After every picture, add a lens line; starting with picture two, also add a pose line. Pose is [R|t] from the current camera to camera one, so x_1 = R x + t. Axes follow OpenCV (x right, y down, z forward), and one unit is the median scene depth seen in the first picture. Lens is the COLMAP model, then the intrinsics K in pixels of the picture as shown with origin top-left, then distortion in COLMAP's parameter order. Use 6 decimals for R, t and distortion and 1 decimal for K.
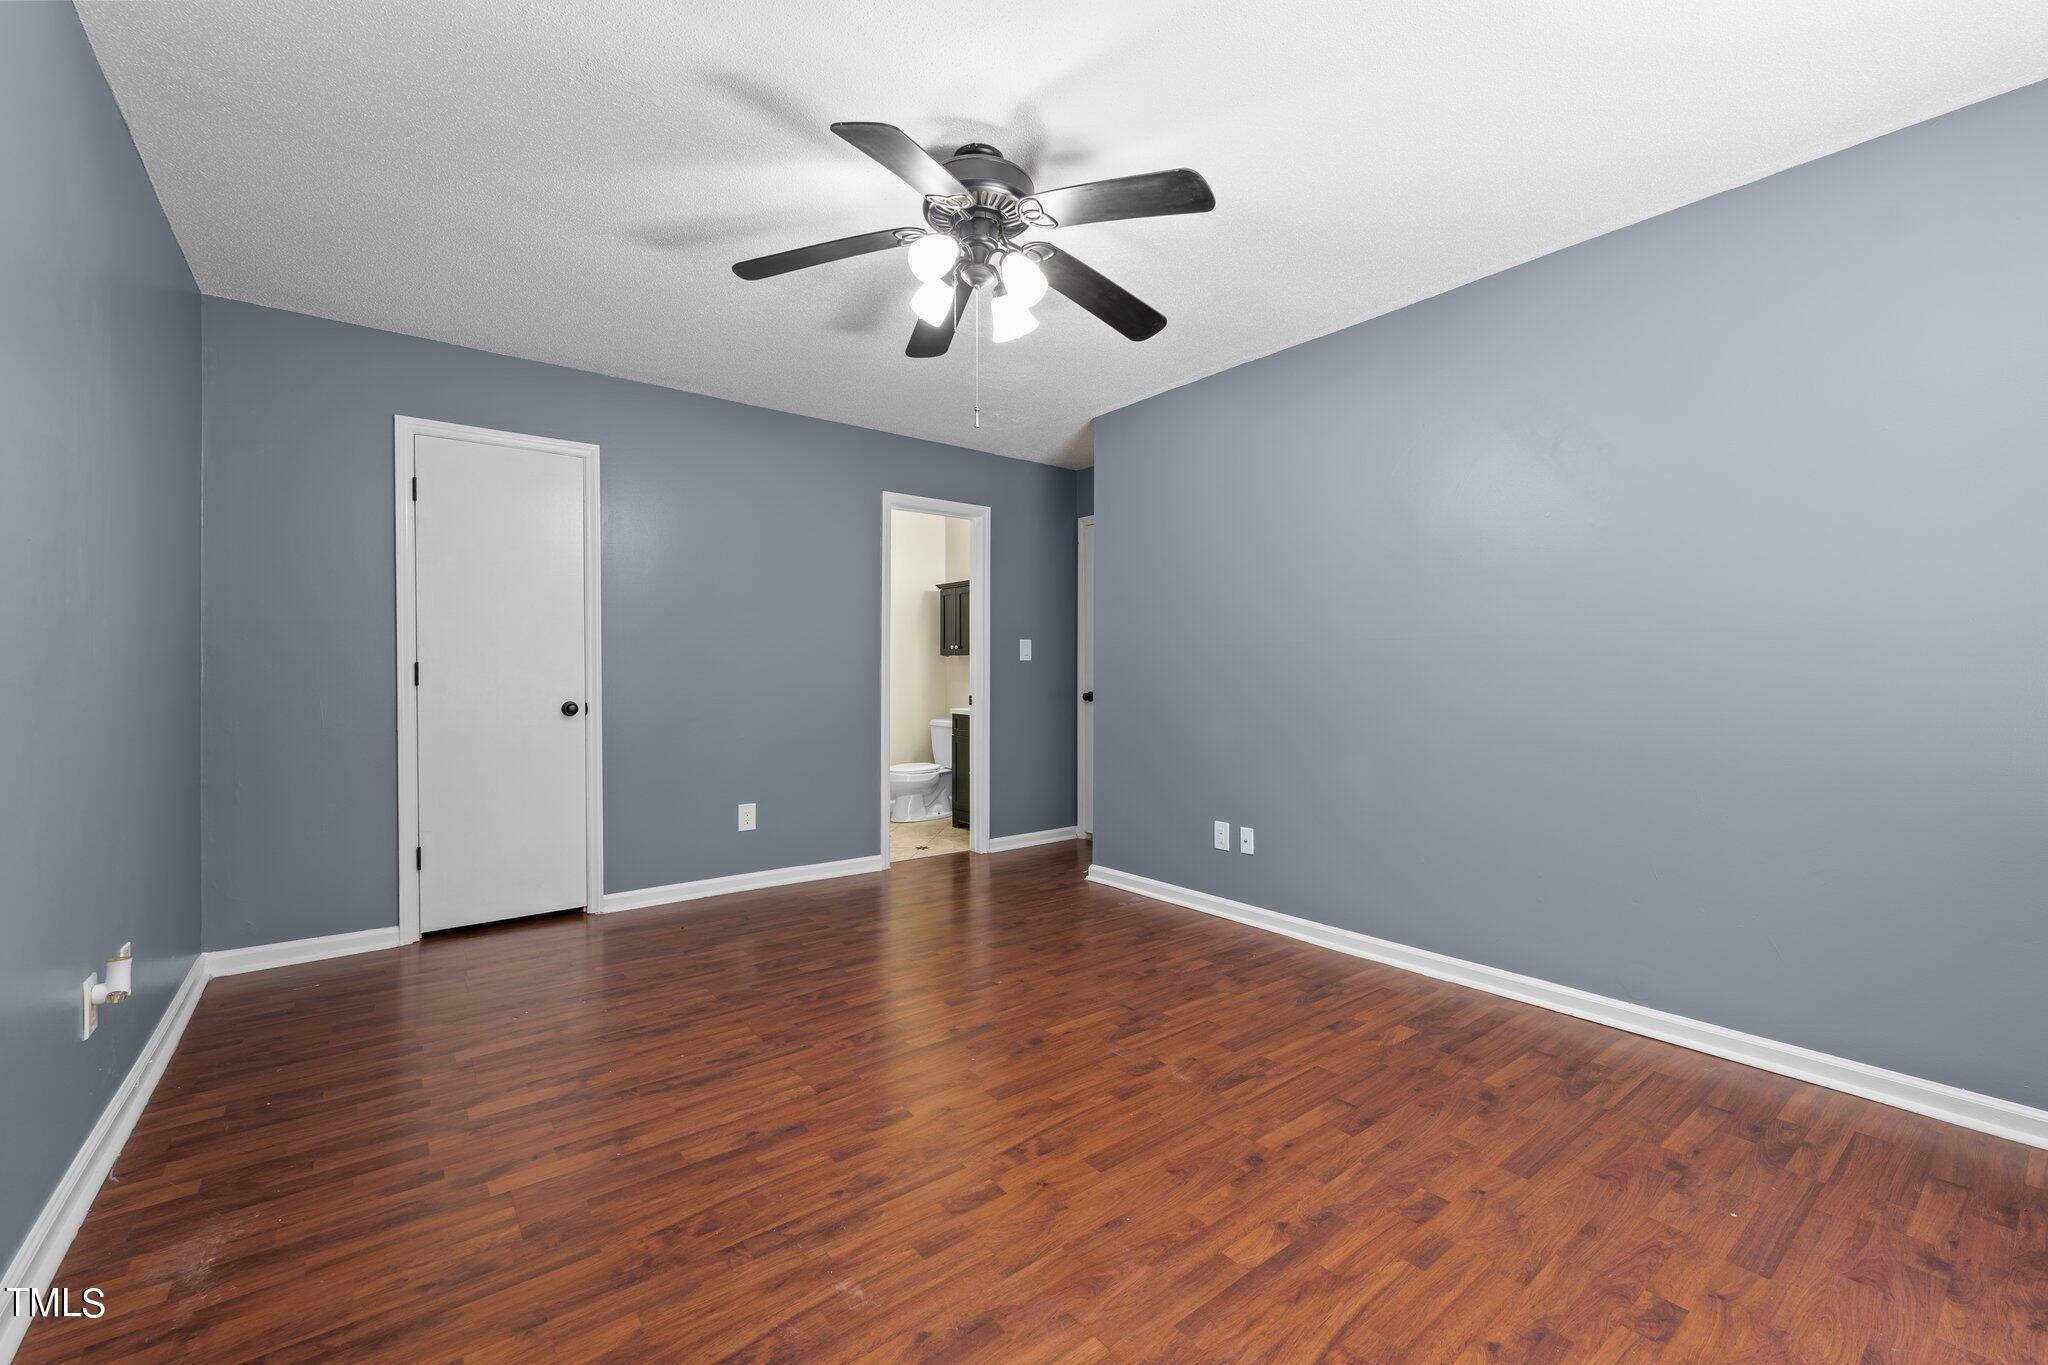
lens RADIAL K [[842.6, 0, 1018.4], [0, 842.6, 692.2], [0, 0, 1]] dist [0.001631, -0.000264]
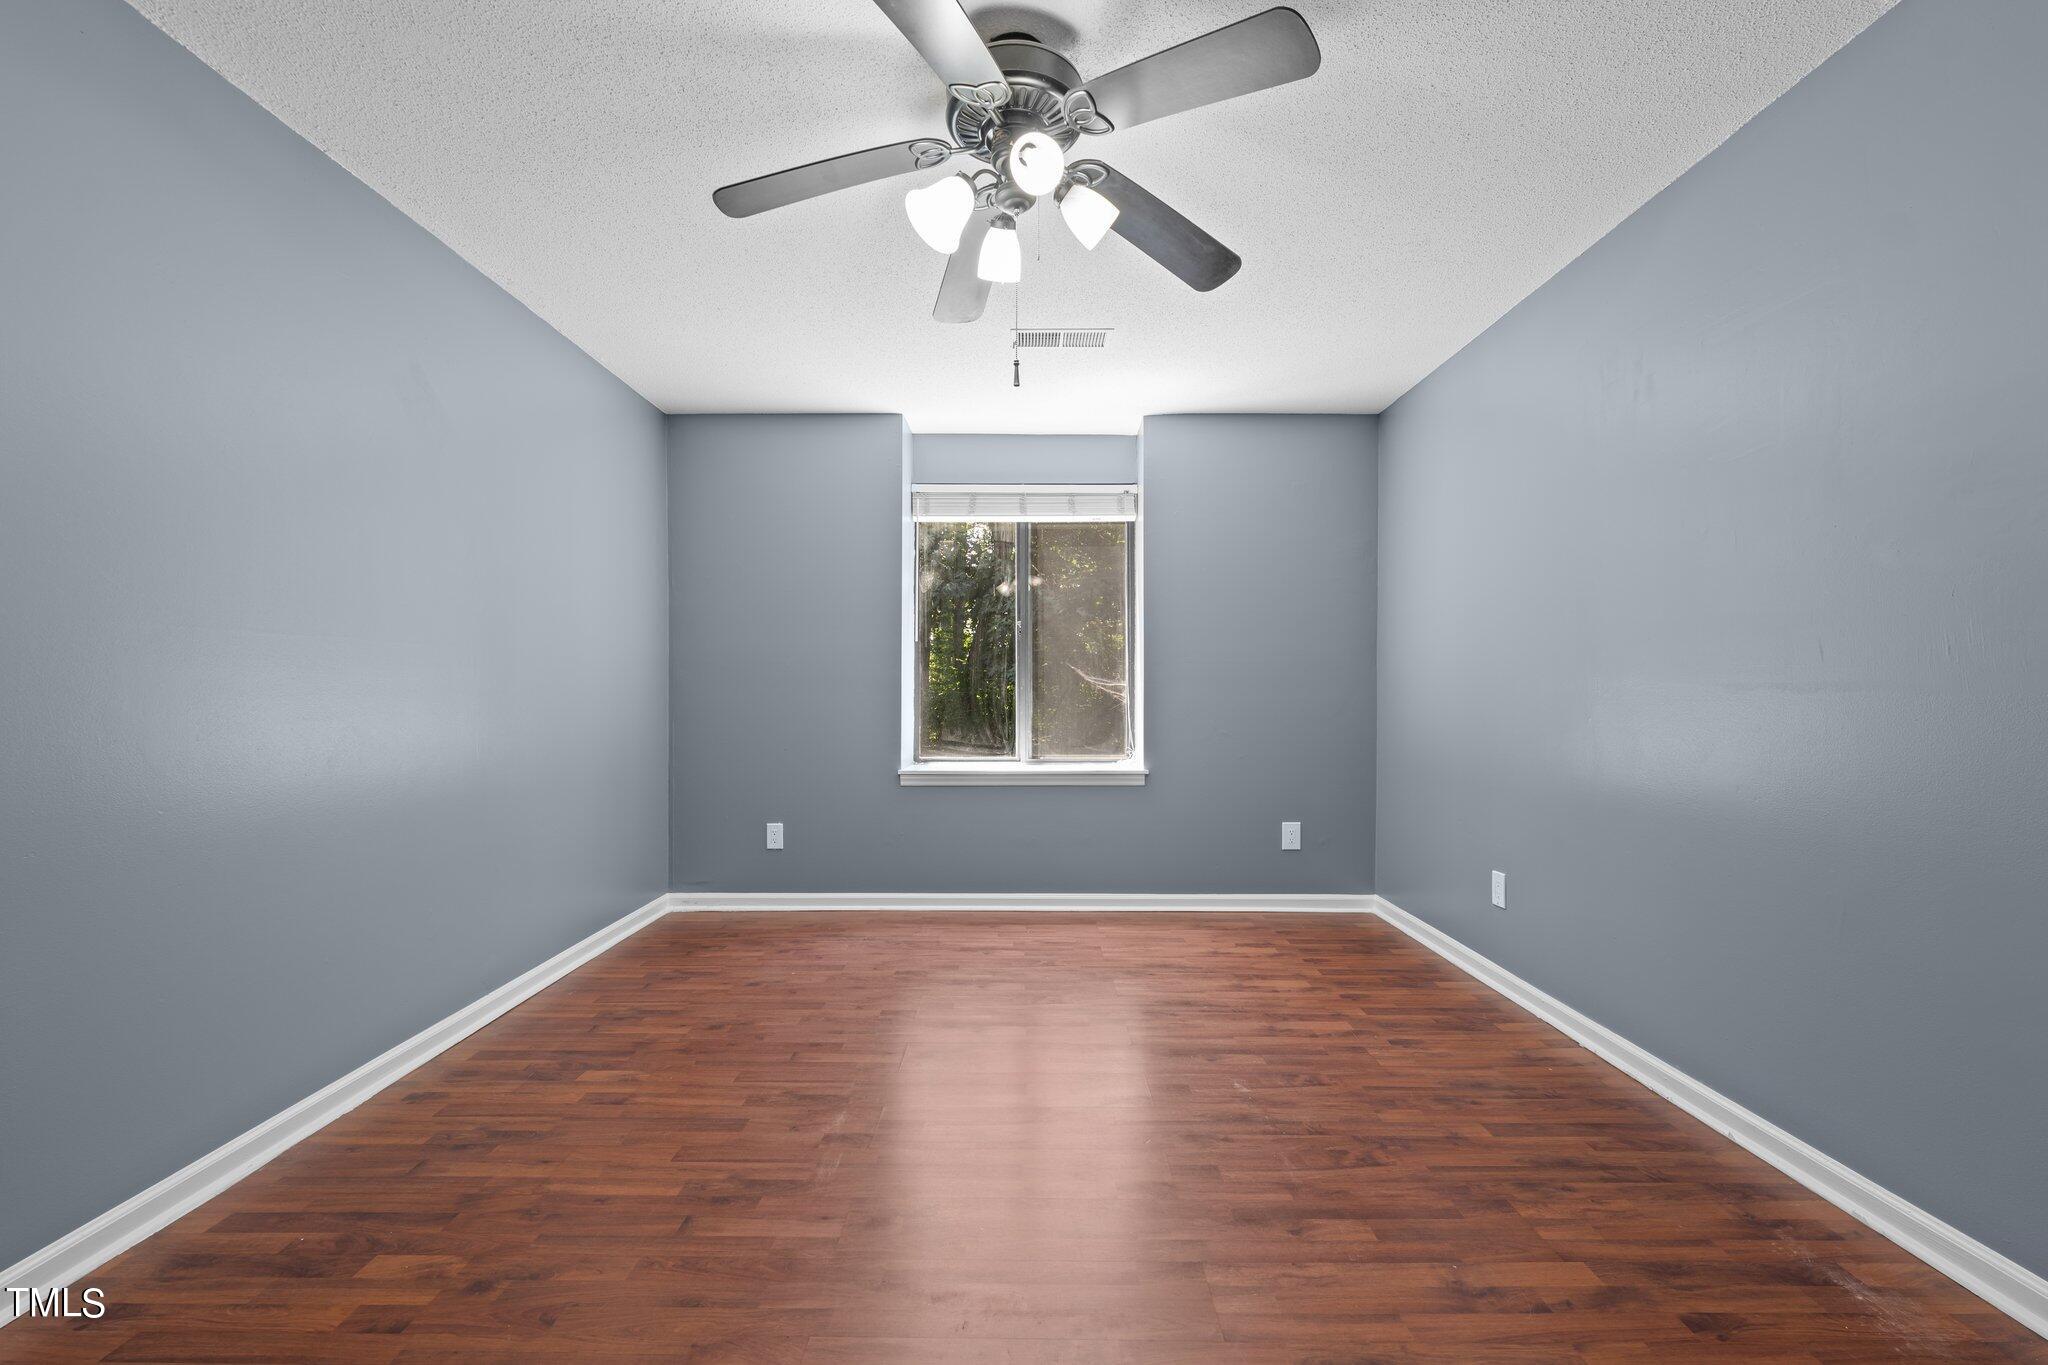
lens RADIAL K [[836.4, 0, 1023.7], [0, 836.4, 702.8], [0, 0, 1]] dist [0.001594, -0.000073]
pose [[-0.789099, -0.008821, 0.614203, -0.634753], [0.013092, 0.999428, 0.031173, -0.041346], [-0.614126, 0.032639, -0.788532, 1.879253]]
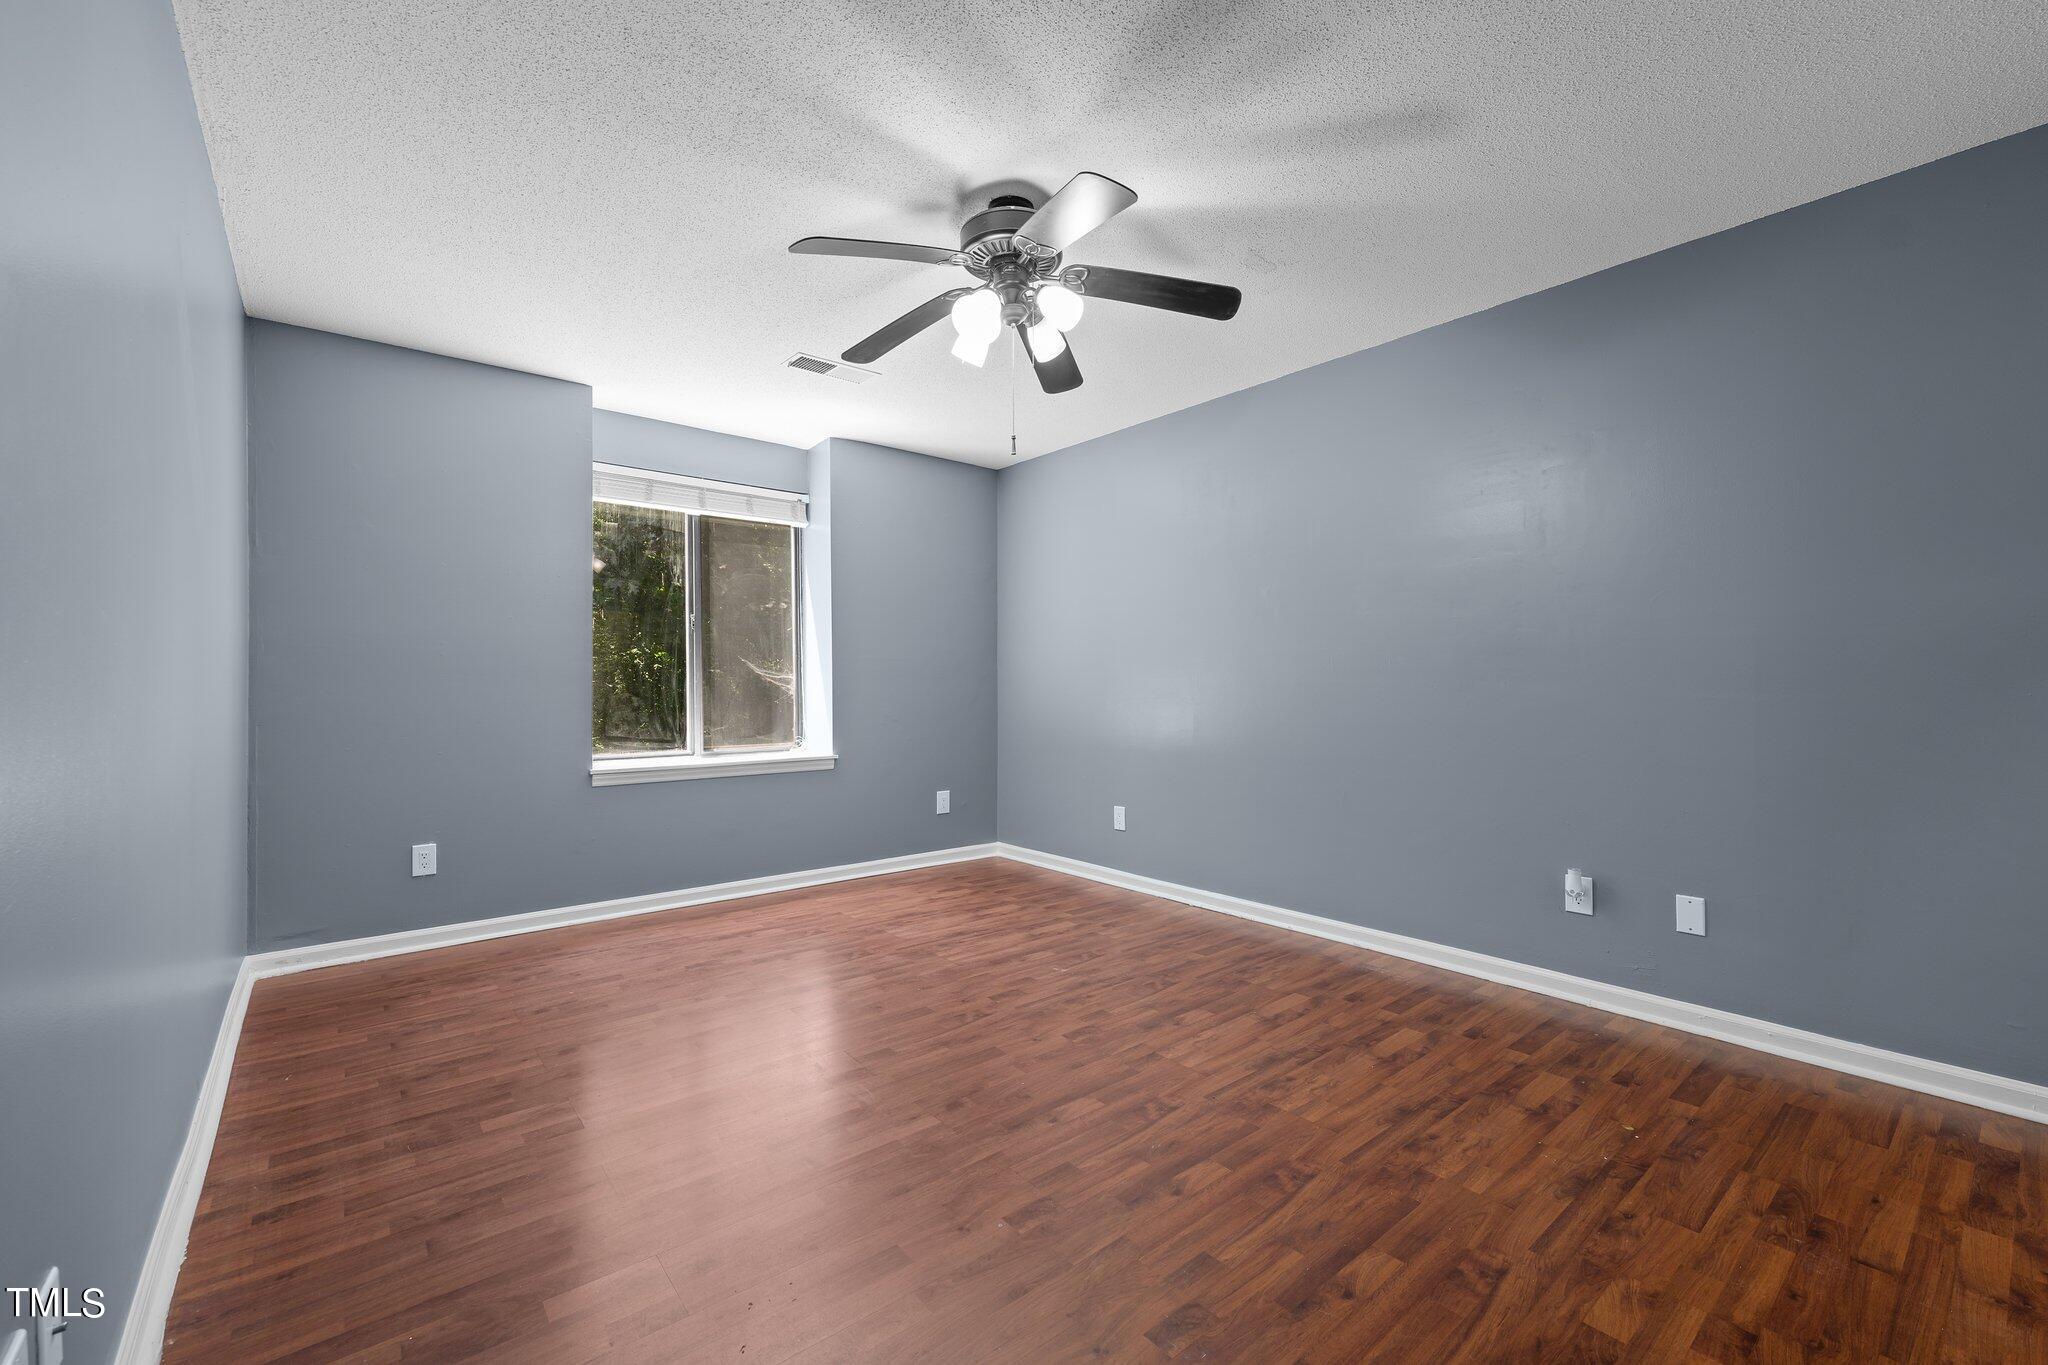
lens RADIAL K [[835.6, 0, 1021.8], [0, 835.6, 679.9], [0, 0, 1]] dist [0.001492, -0.000101]
pose [[-0.999543, 0.001794, -0.030173, -0.030043], [0.001324, 0.999877, 0.015604, -0.047129], [0.030198, 0.015557, -0.999423, 2.394040]]
